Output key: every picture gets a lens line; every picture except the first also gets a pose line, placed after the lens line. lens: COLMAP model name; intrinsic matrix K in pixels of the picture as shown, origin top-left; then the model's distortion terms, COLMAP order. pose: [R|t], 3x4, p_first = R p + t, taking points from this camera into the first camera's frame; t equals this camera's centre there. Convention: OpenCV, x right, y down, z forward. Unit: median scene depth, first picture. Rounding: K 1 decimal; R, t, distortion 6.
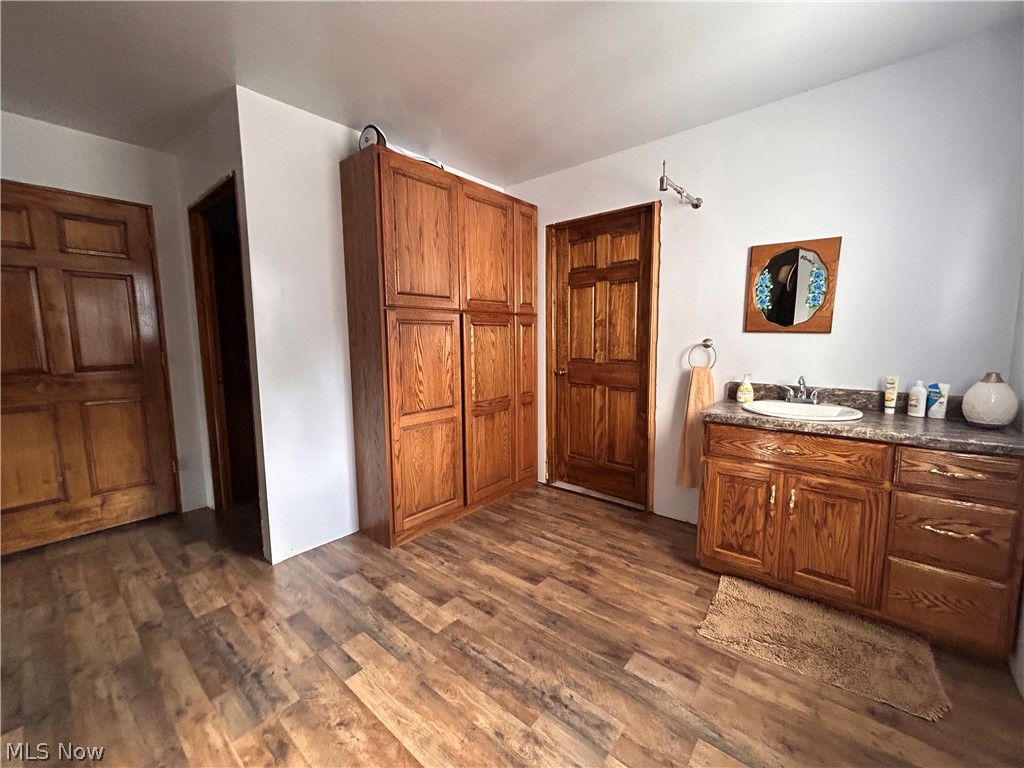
lens RADIAL K [[414.0, 0, 512.0], [0, 414.0, 384.0], [0, 0, 1]] dist [0.000319, 0.000153]
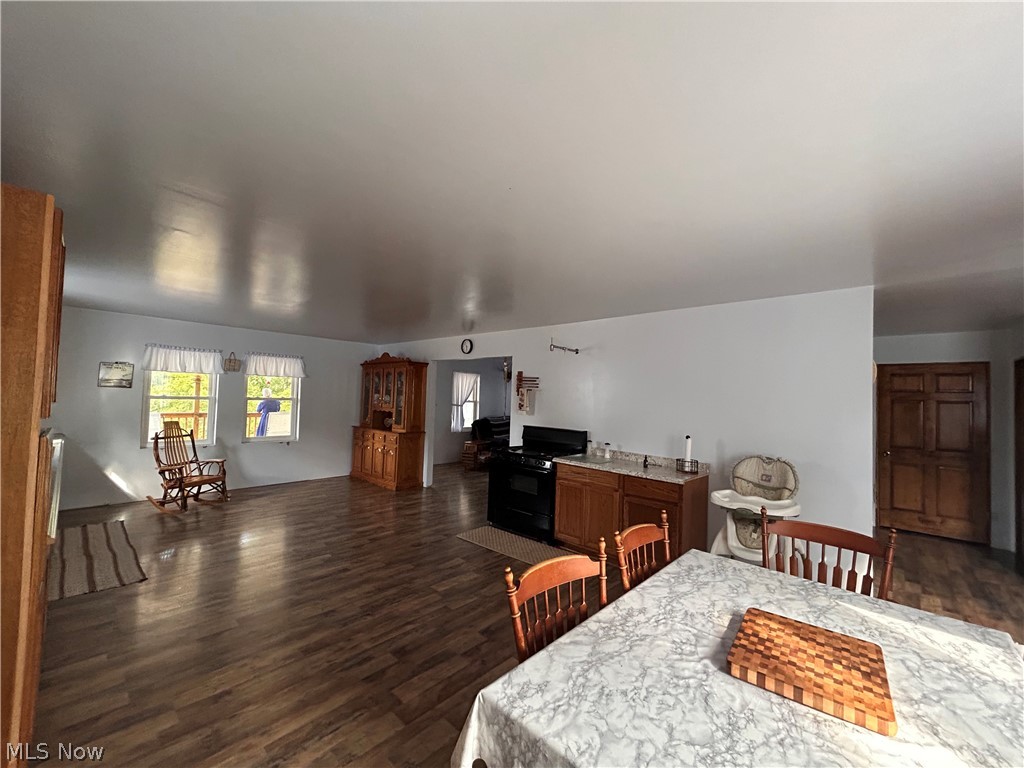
lens RADIAL K [[414.0, 0, 512.0], [0, 414.0, 384.0], [0, 0, 1]] dist [0.000319, 0.000153]
pose [[-0.043912, -0.025889, -0.998700, 1.043880], [-0.139511, 0.990028, -0.019530, -0.022547], [0.989246, 0.138472, -0.047085, -0.977368]]
